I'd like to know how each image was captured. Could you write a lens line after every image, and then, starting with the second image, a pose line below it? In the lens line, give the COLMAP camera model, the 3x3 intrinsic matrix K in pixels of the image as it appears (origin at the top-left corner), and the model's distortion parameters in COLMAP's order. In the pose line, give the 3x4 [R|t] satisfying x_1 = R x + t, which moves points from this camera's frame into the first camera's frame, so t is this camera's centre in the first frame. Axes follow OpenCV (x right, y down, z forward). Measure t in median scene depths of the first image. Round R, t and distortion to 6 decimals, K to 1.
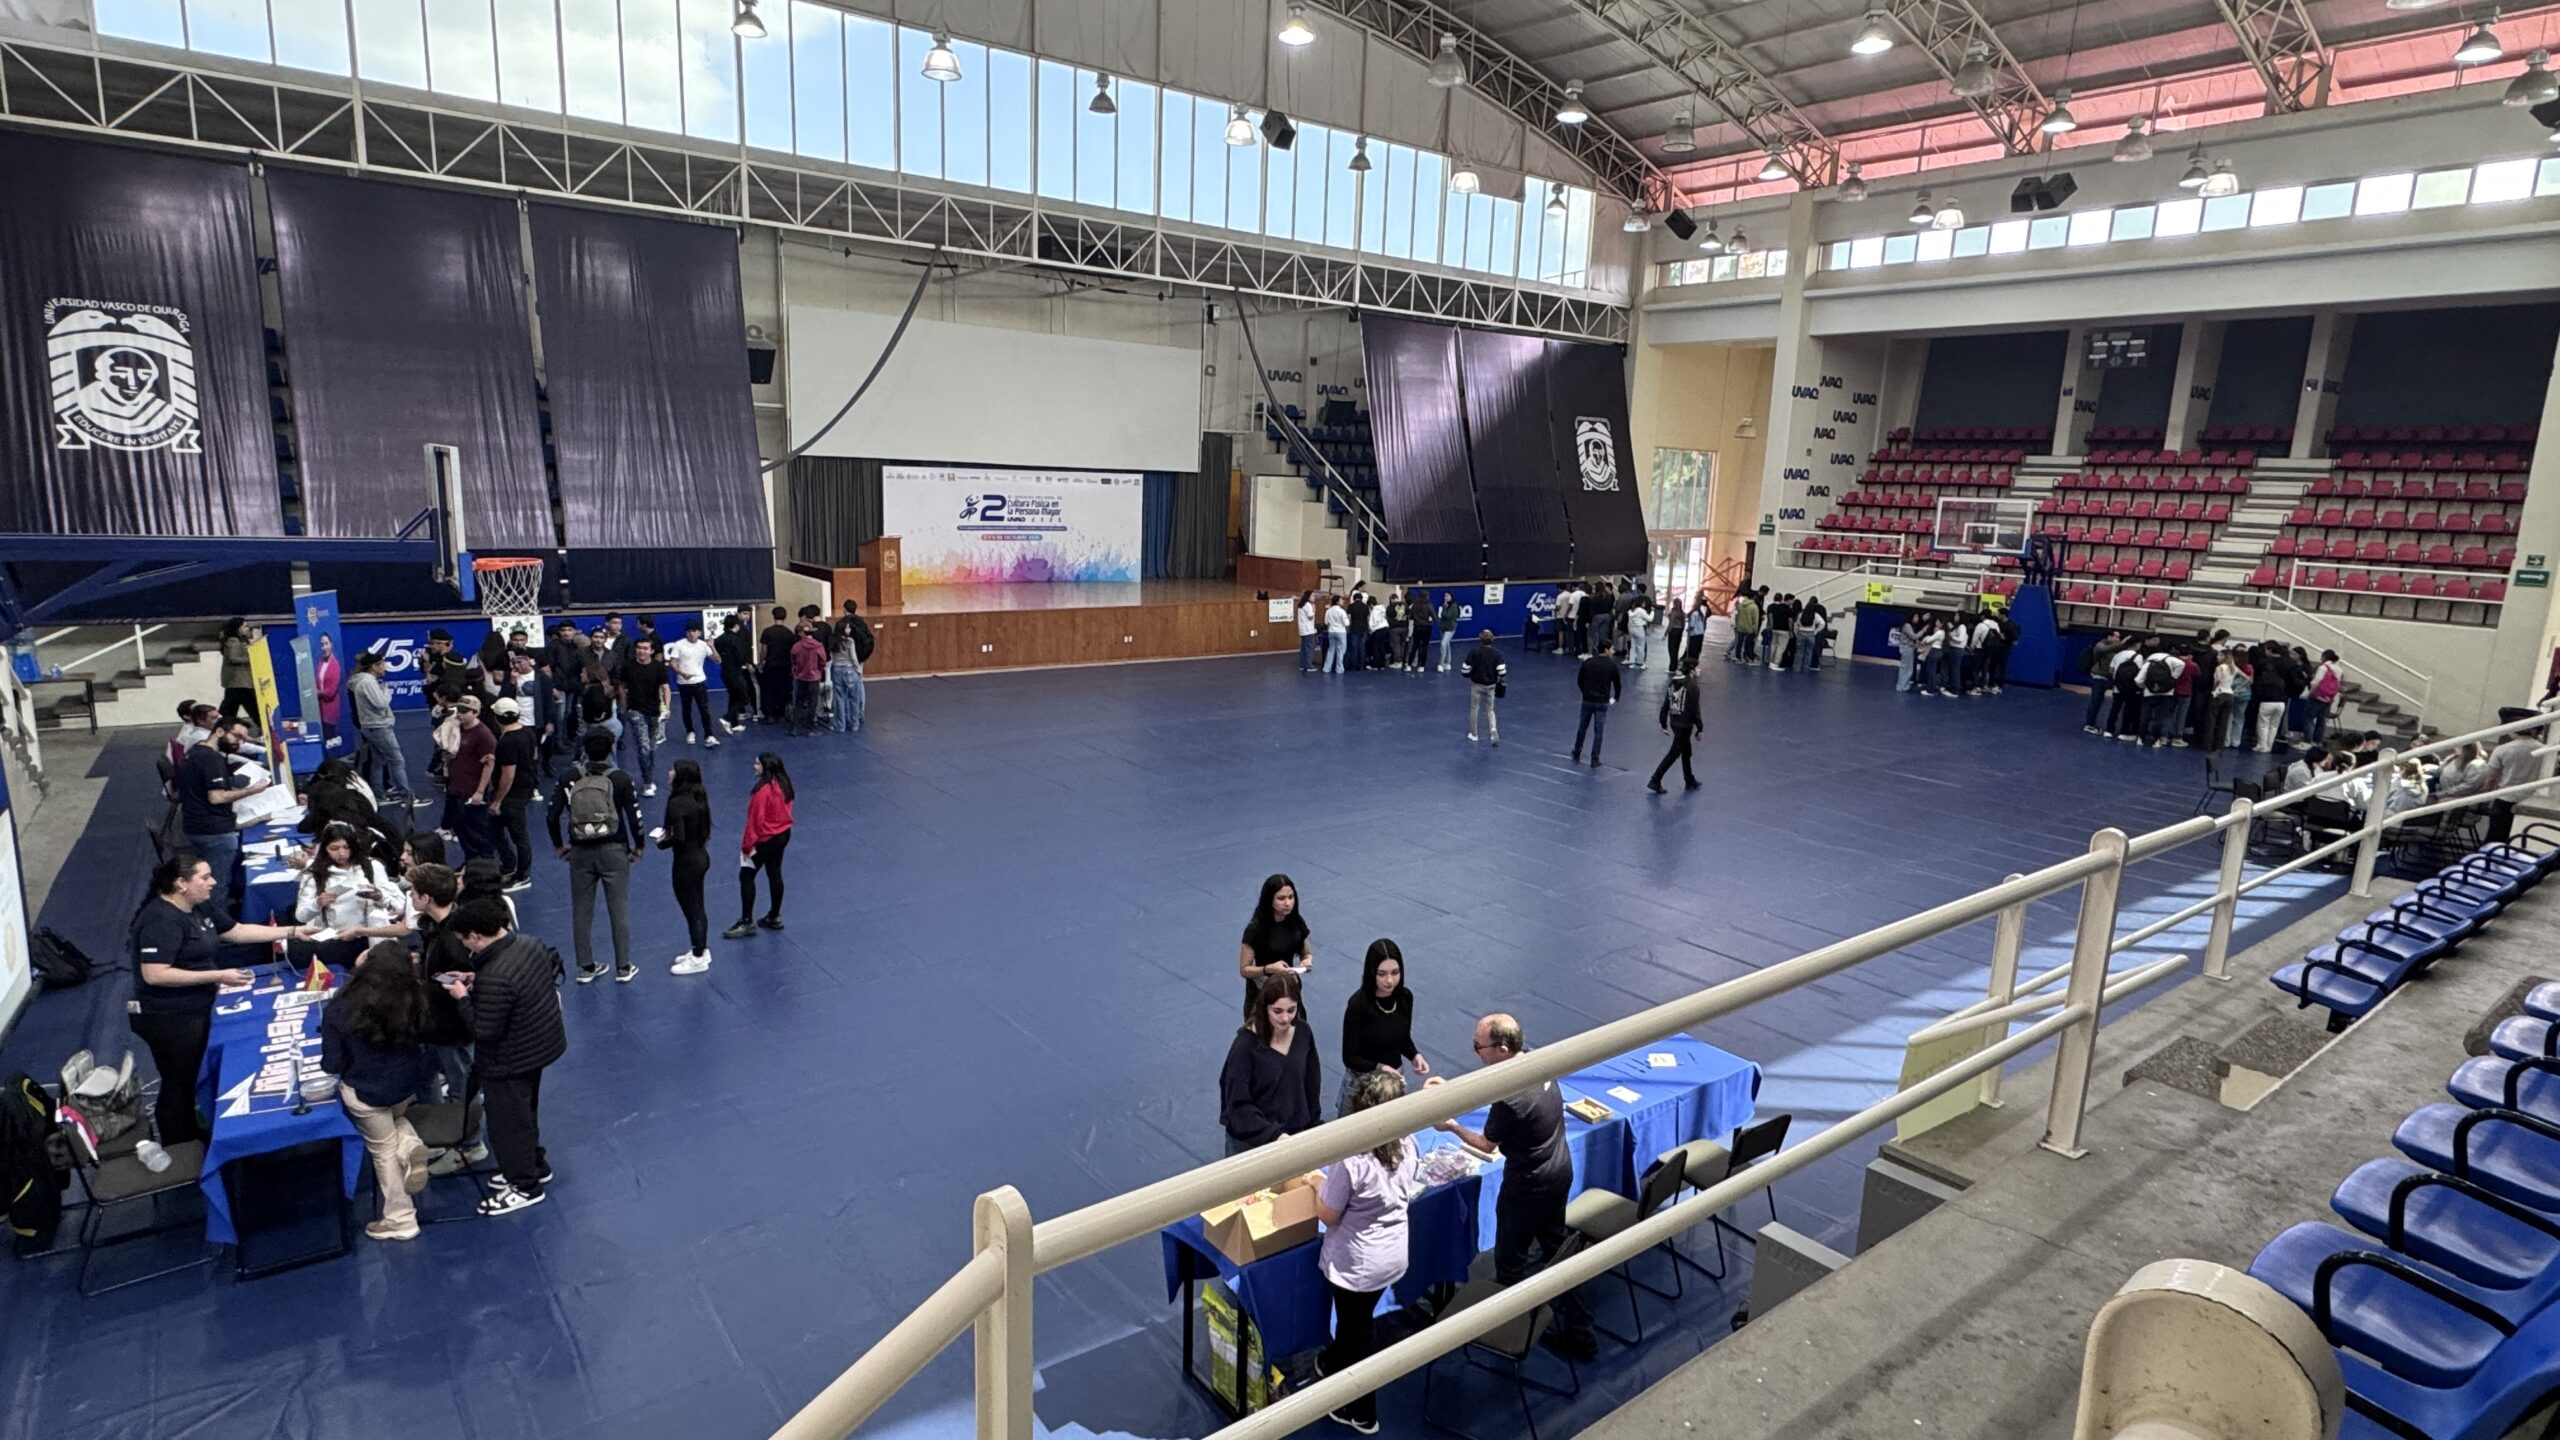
lens RADIAL K [[1333.9, 0, 1280.0], [0, 1333.9, 720.0], [0, 0, 1]] dist [-0.001167, -0.000031]
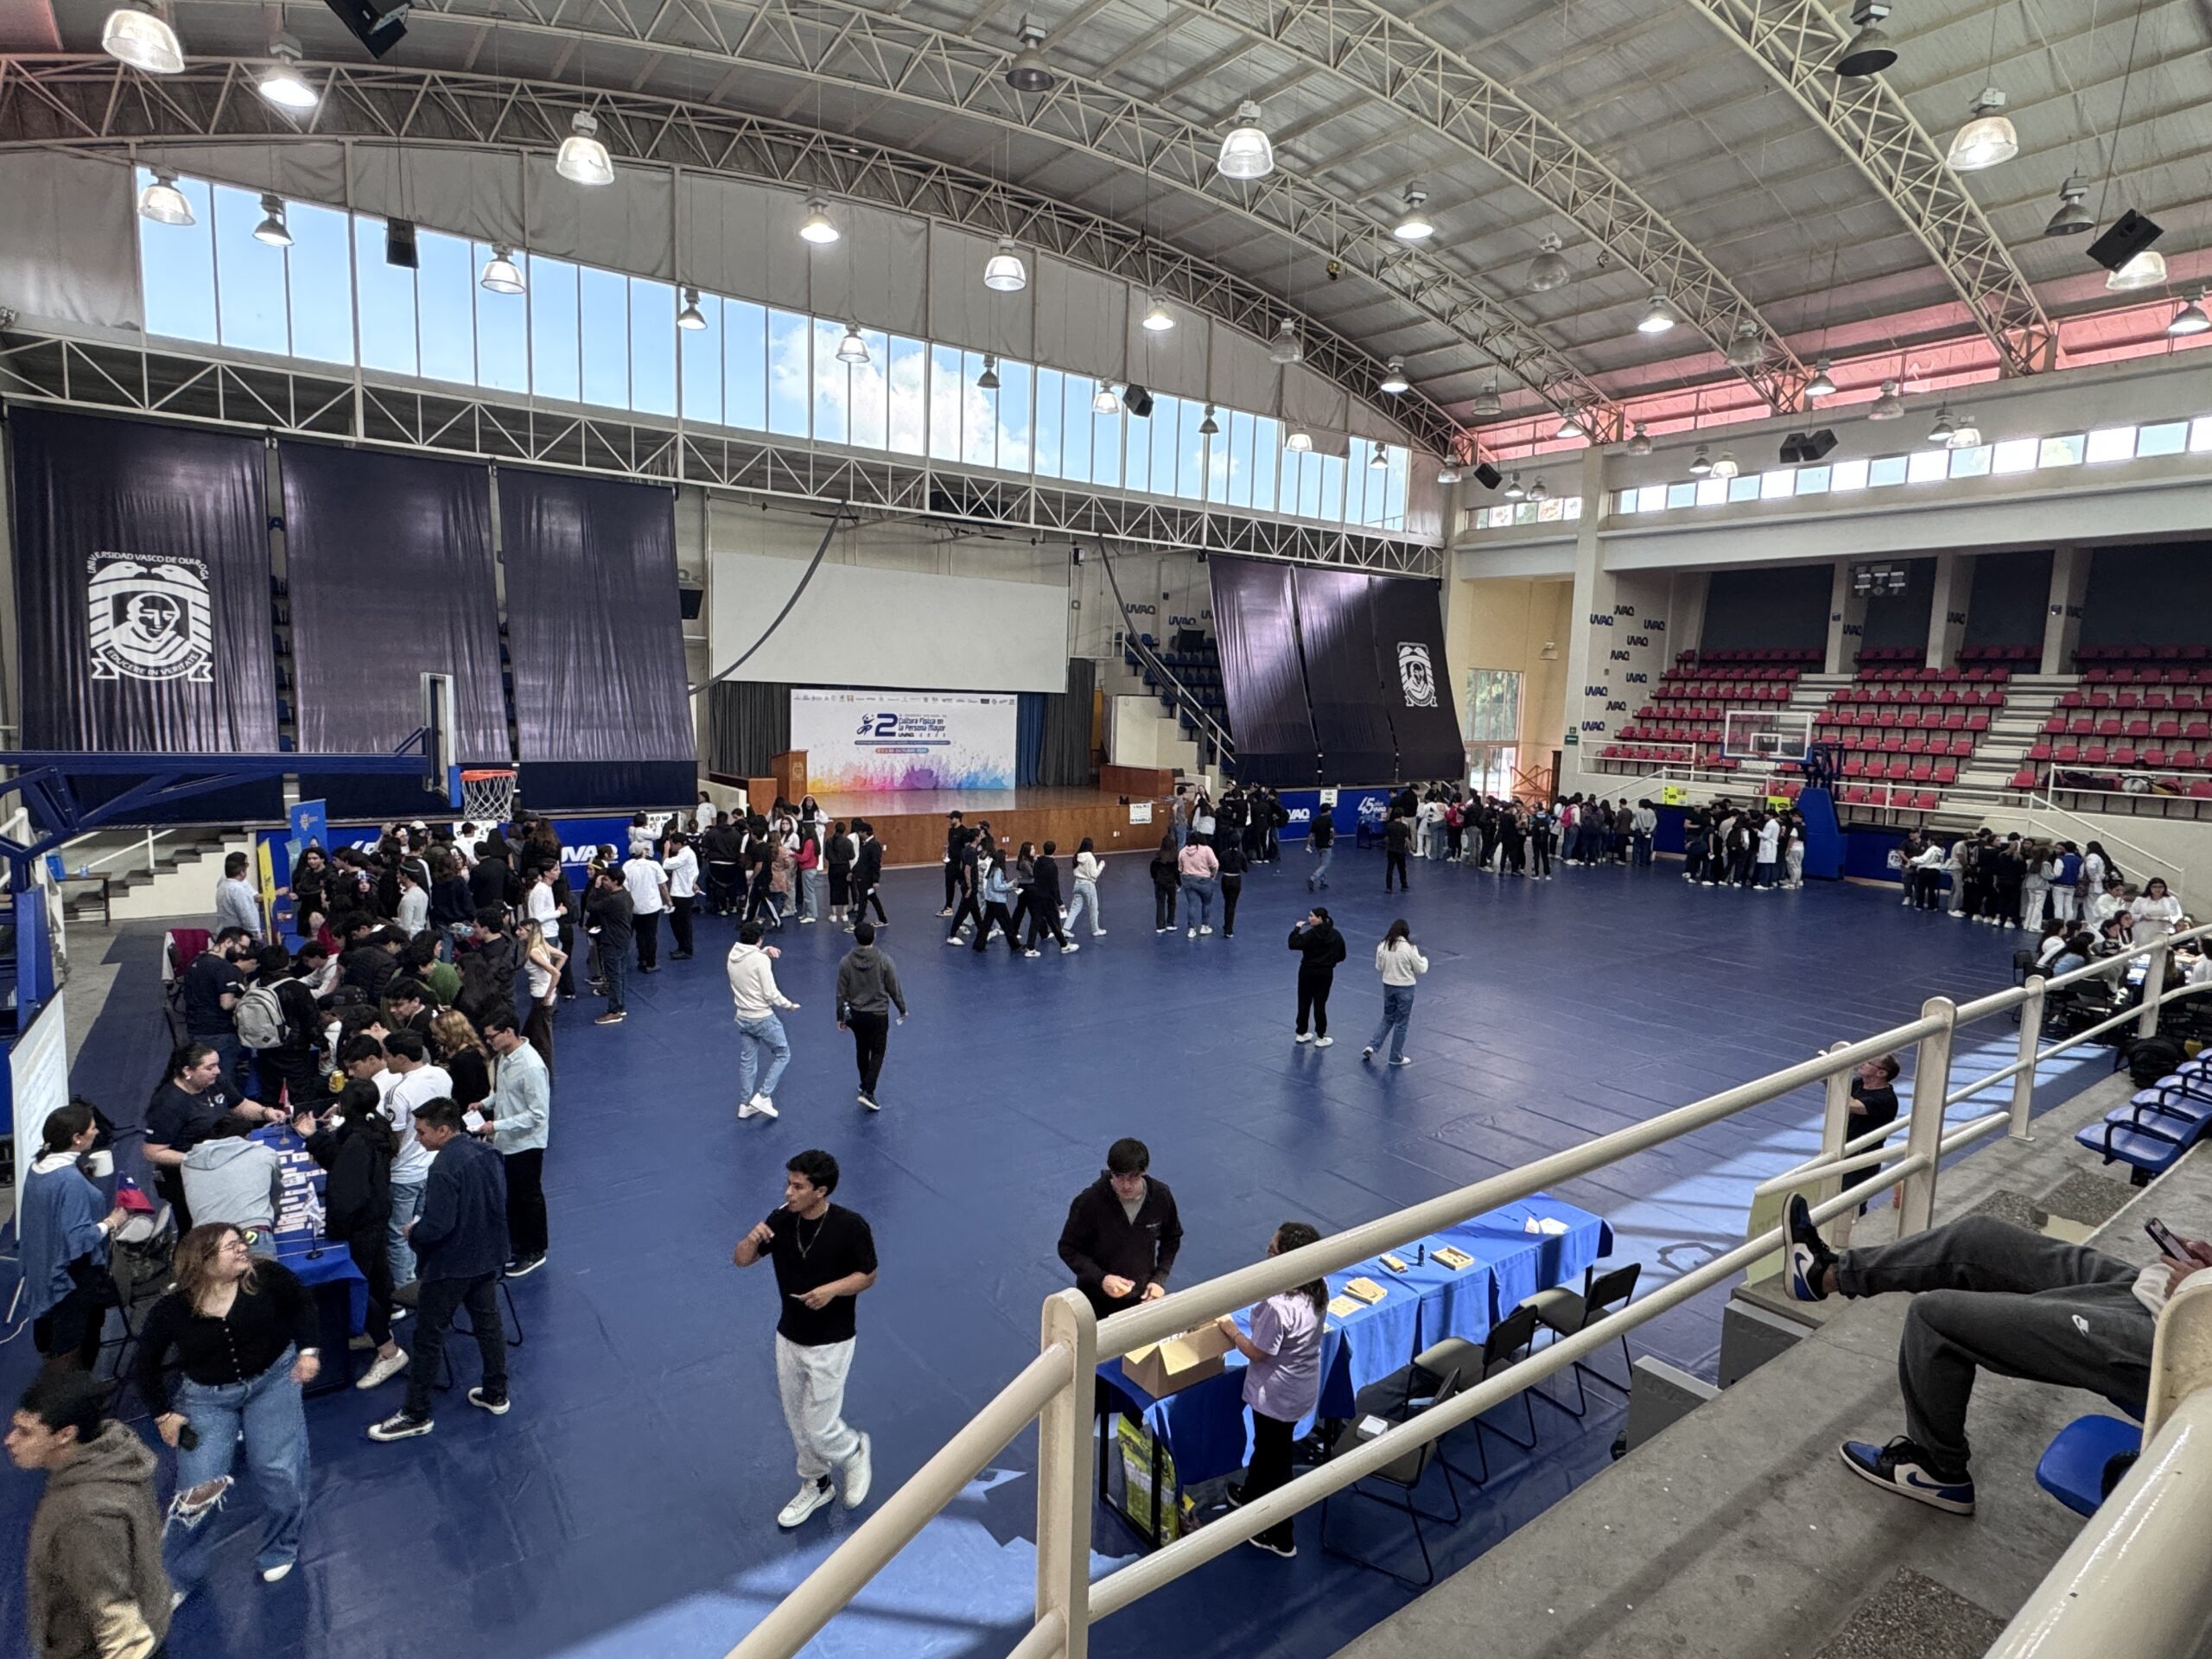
lens RADIAL K [[1190.2, 0, 1112.9], [0, 1190.2, 819.1], [0, 0, 1]] dist [-0.000929, -0.000365]
pose [[0.999812, -0.004288, -0.018901, -0.004580], [0.002808, 0.996978, -0.077634, 0.000478], [0.019177, 0.077567, 0.996803, -0.002784]]
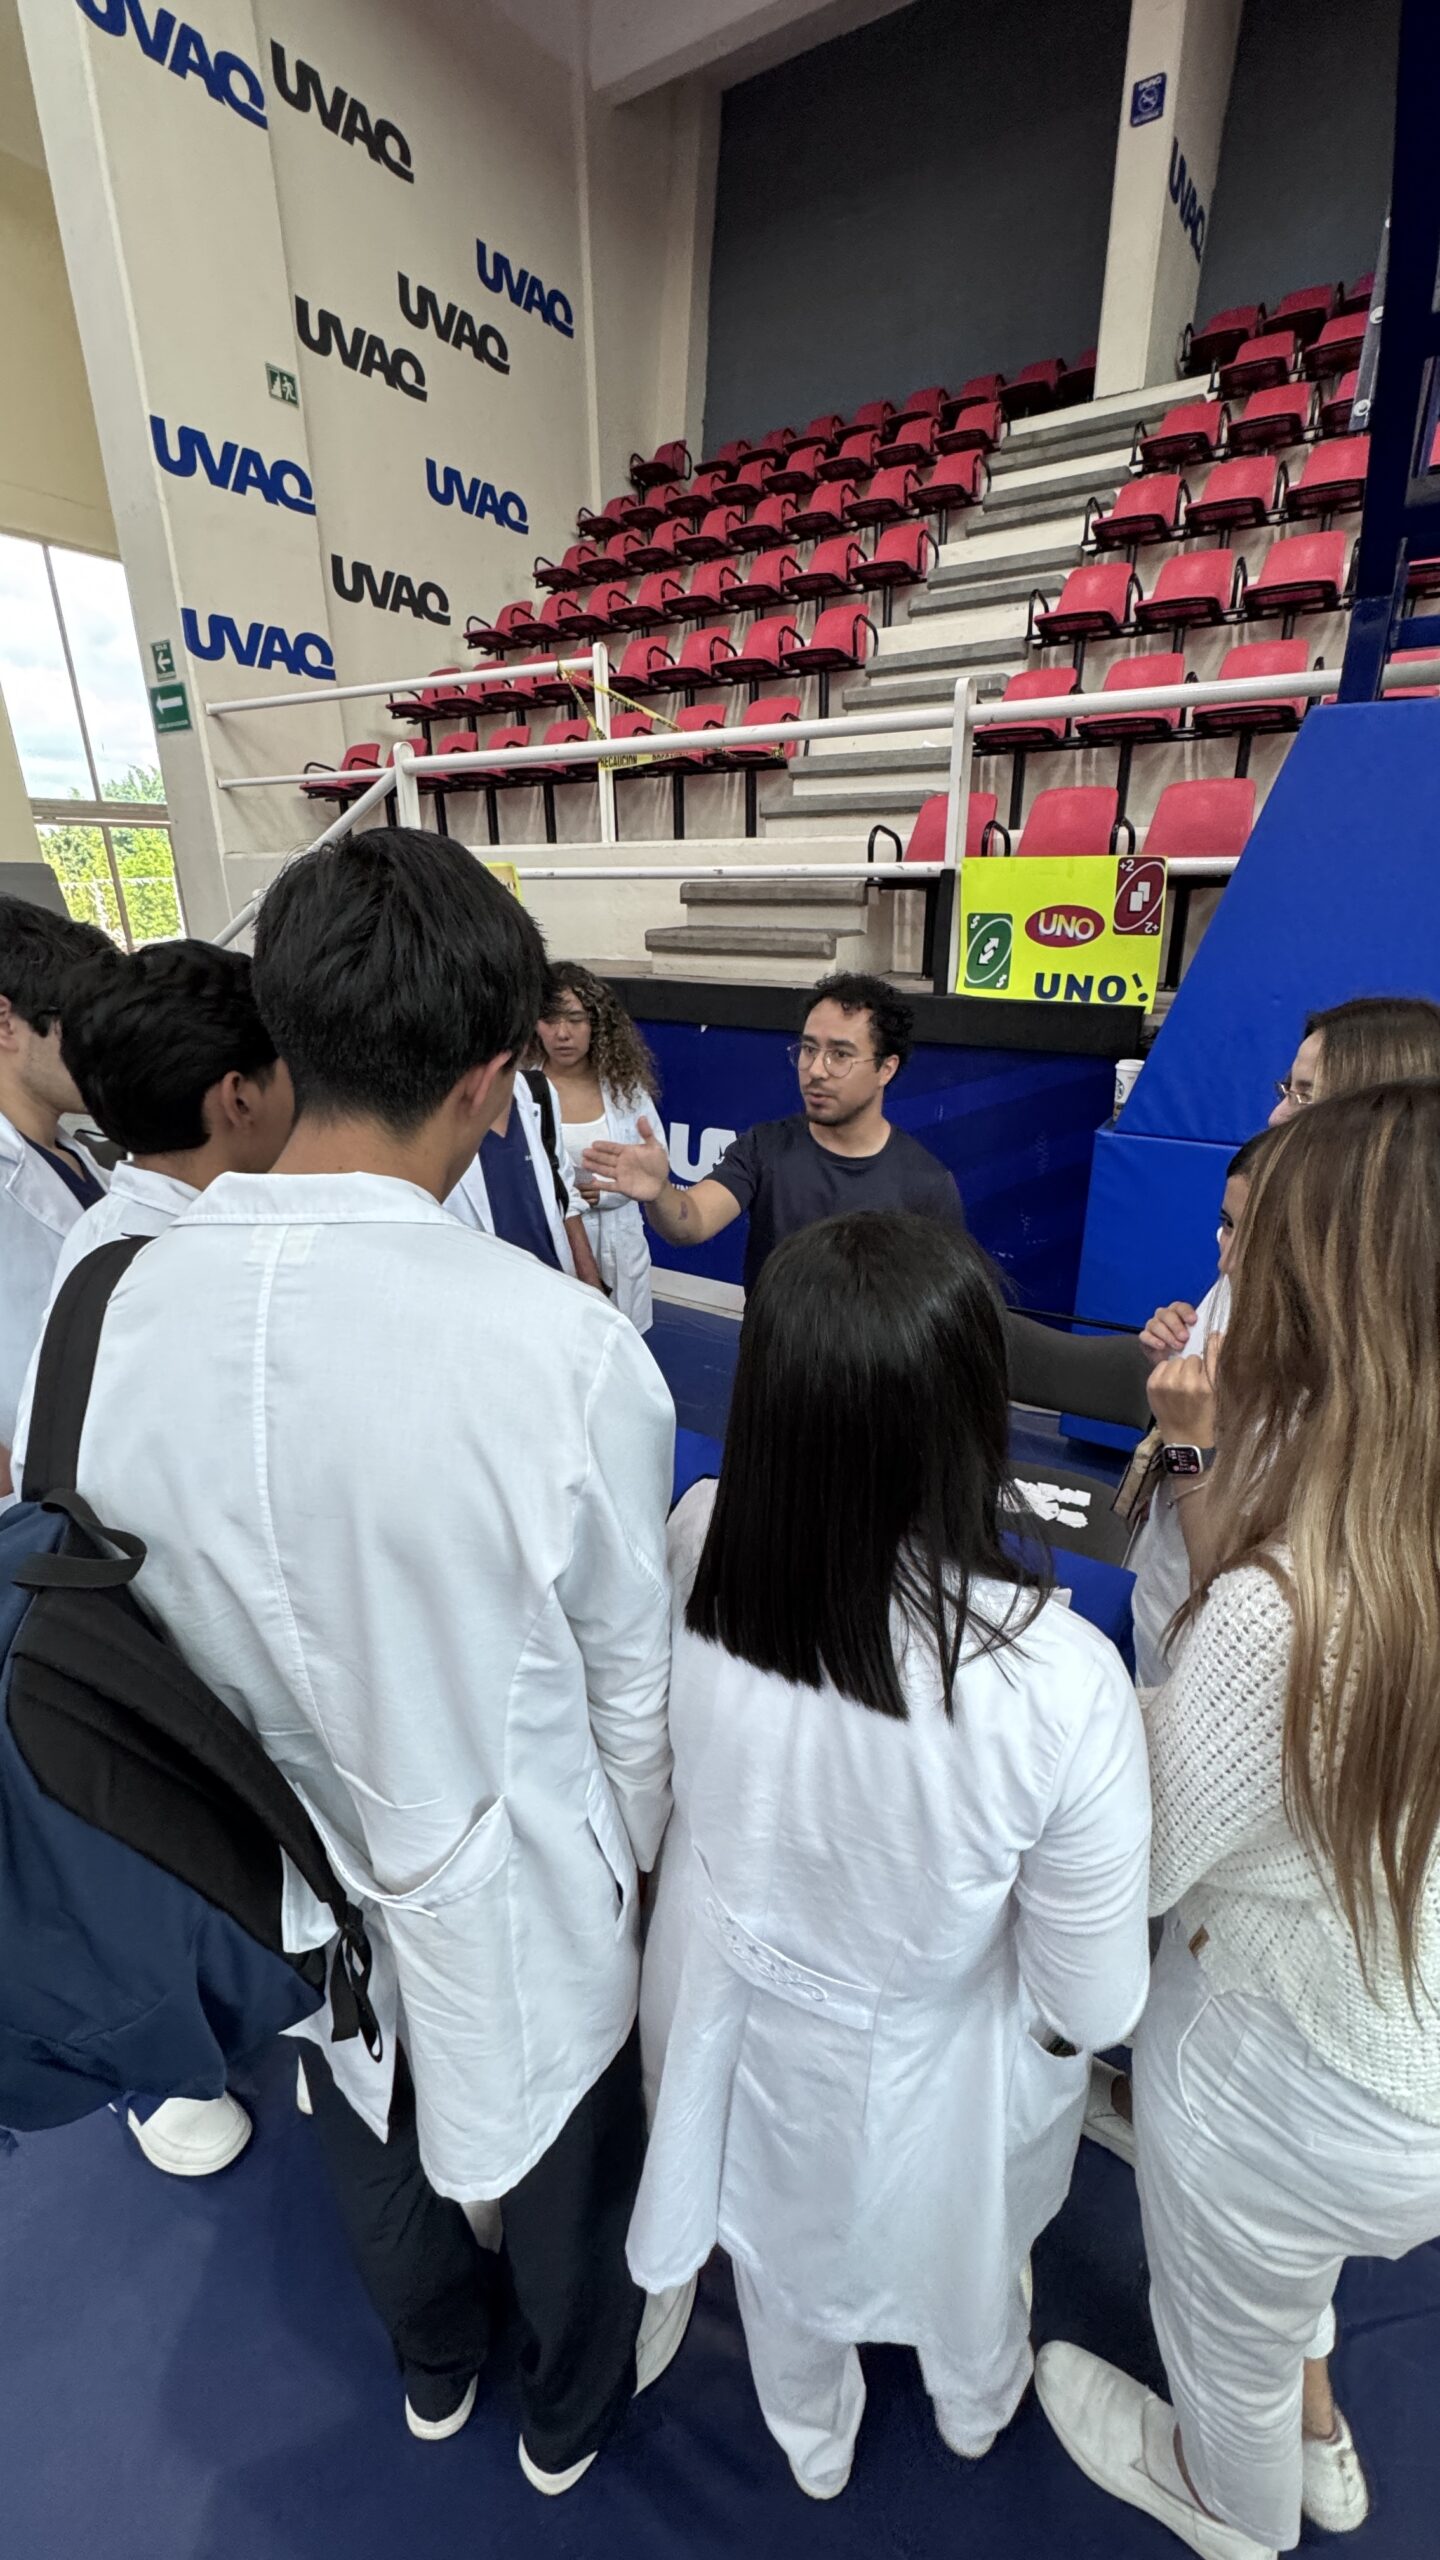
lens RADIAL K [[1041.8, 0, 720.0], [0, 1041.8, 1280.0], [0, 0, 1]] dist [-0.000573, -0.000052]
pose [[0.936083, -0.174471, 0.305464, 0.777685], [0.114140, 0.972000, 0.205396, -0.131808], [-0.332747, -0.157402, 0.929787, 1.535812]]
